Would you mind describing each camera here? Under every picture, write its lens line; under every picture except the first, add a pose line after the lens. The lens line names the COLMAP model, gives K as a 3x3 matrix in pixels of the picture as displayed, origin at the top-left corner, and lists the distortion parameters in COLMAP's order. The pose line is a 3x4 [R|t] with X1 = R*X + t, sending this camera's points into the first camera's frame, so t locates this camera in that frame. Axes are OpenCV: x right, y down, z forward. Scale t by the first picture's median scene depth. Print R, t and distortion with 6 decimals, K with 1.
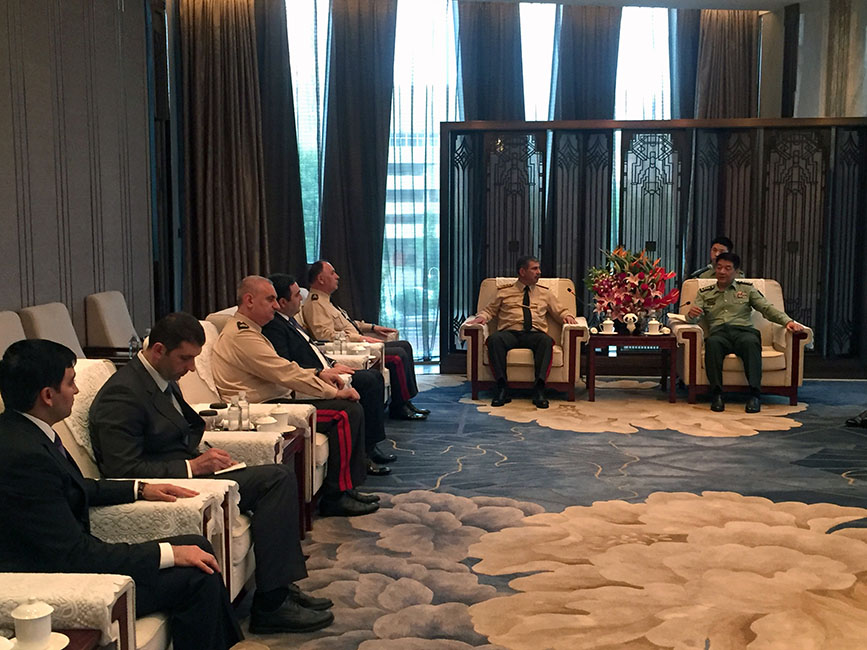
lens RADIAL K [[1107.7, 0, 433.5], [0, 1107.7, 325.0], [0, 0, 1]] dist [0.007530, 0.058185]
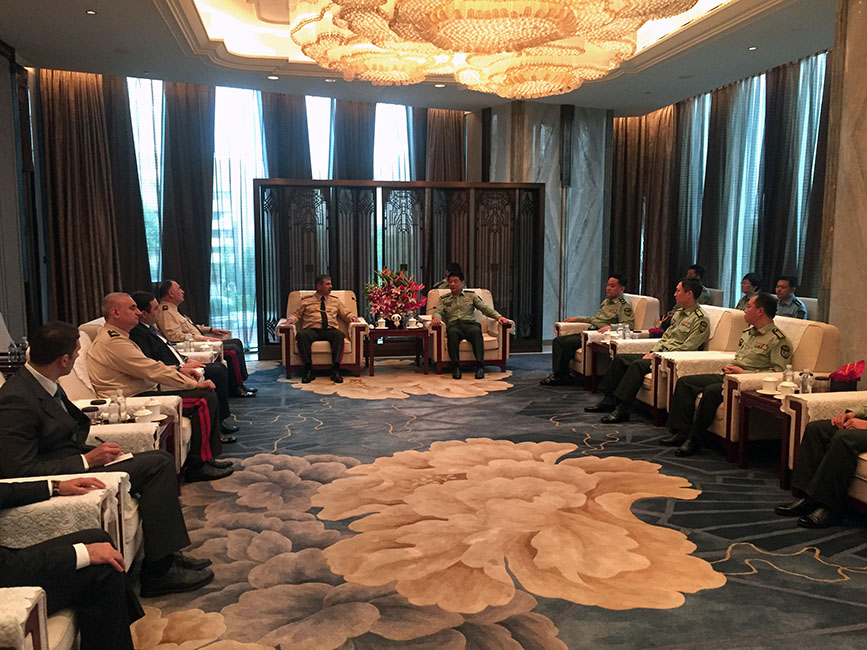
lens RADIAL K [[722.4, 0, 433.5], [0, 722.4, 325.0], [0, 0, 1]] dist [0.056964, -0.102258]
pose [[0.962516, -0.028965, 0.269673, -0.049038], [0.026870, 0.999573, 0.011456, -0.009086], [-0.269890, -0.003780, 0.962884, 0.126147]]
